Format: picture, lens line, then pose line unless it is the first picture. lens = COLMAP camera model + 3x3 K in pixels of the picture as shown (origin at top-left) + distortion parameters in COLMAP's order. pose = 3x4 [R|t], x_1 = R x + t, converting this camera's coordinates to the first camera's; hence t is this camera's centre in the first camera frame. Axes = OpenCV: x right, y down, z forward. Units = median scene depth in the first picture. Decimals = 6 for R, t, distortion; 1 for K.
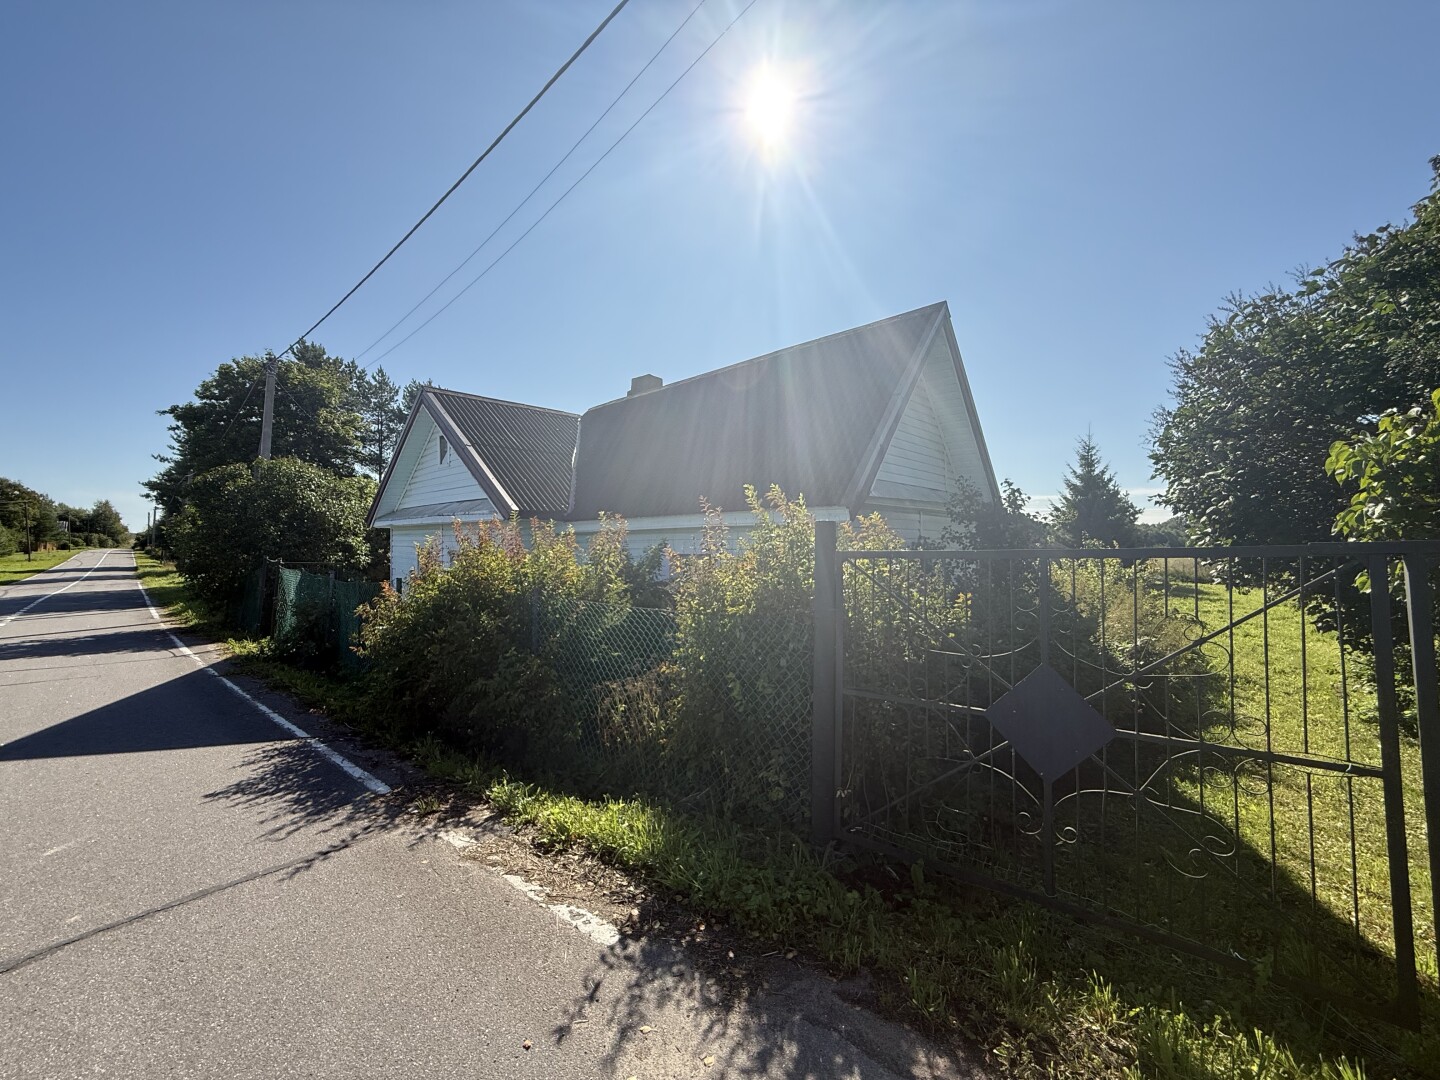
lens RADIAL K [[573.7, 0, 716.2], [0, 573.7, 541.7], [0, 0, 1]] dist [-0.000263, -0.000056]
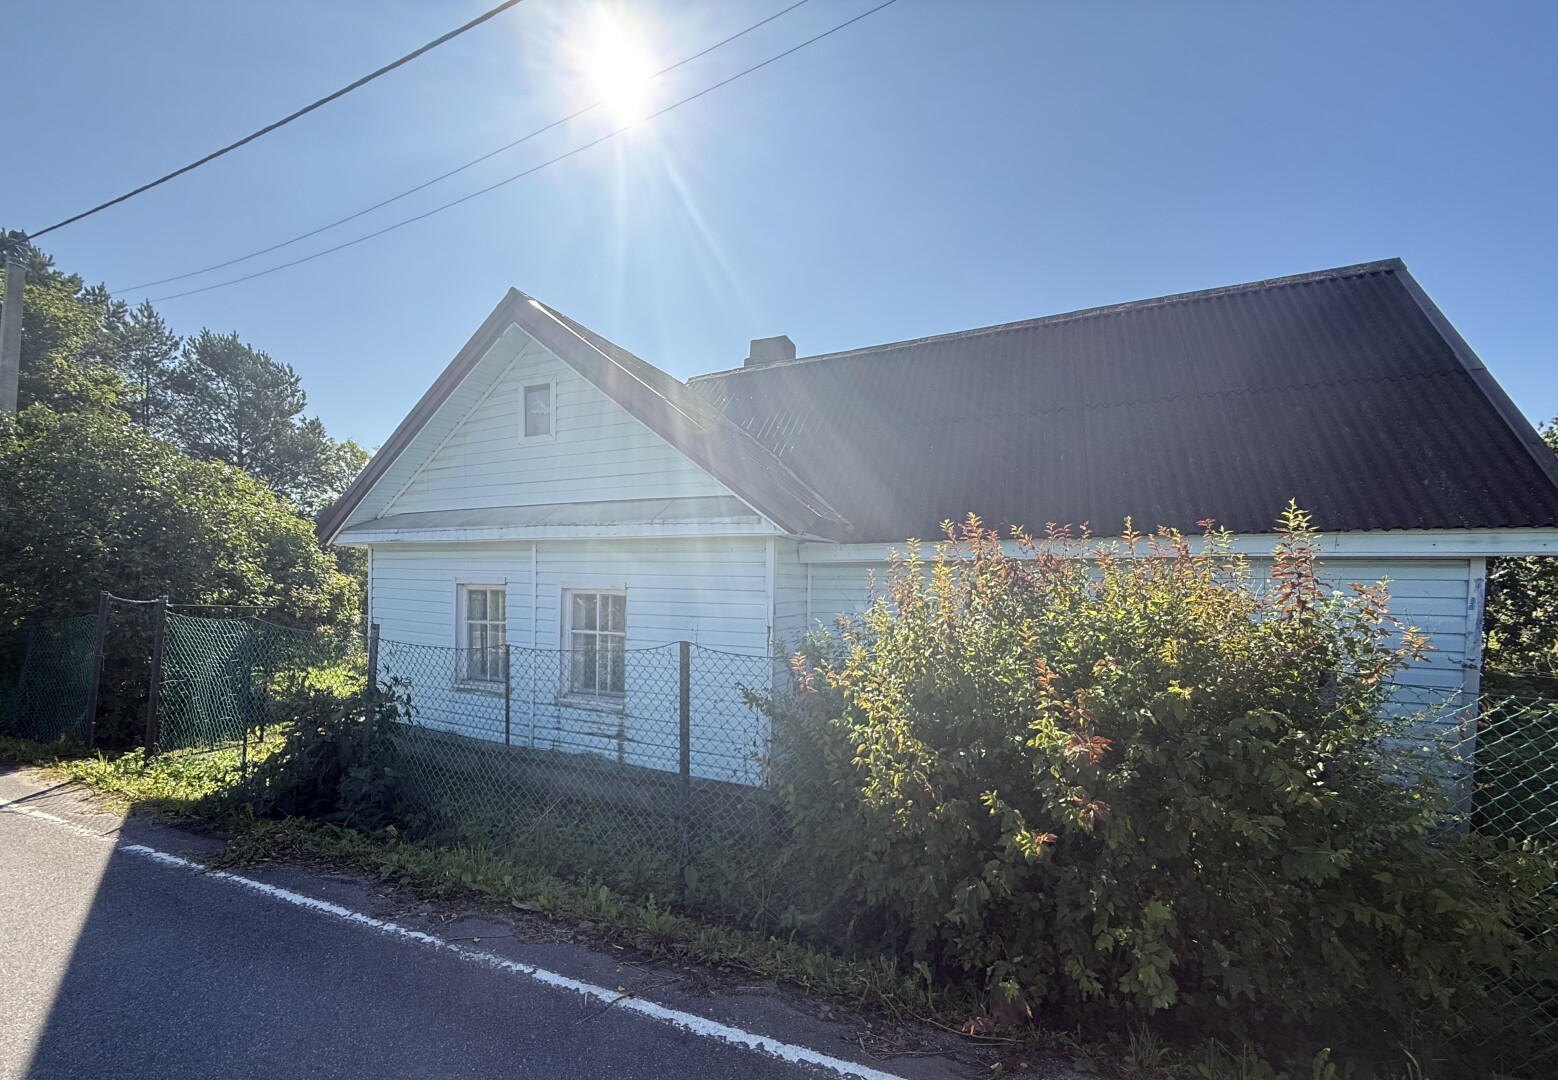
lens RADIAL K [[652.0, 0, 743.1], [0, 652.0, 608.8], [0, 0, 1]] dist [-0.000138, -0.000193]
pose [[0.961121, 0.014910, 0.275724, -0.361345], [-0.024302, 0.999234, 0.030679, 0.008067], [-0.275055, -0.036186, 0.960747, 0.251147]]
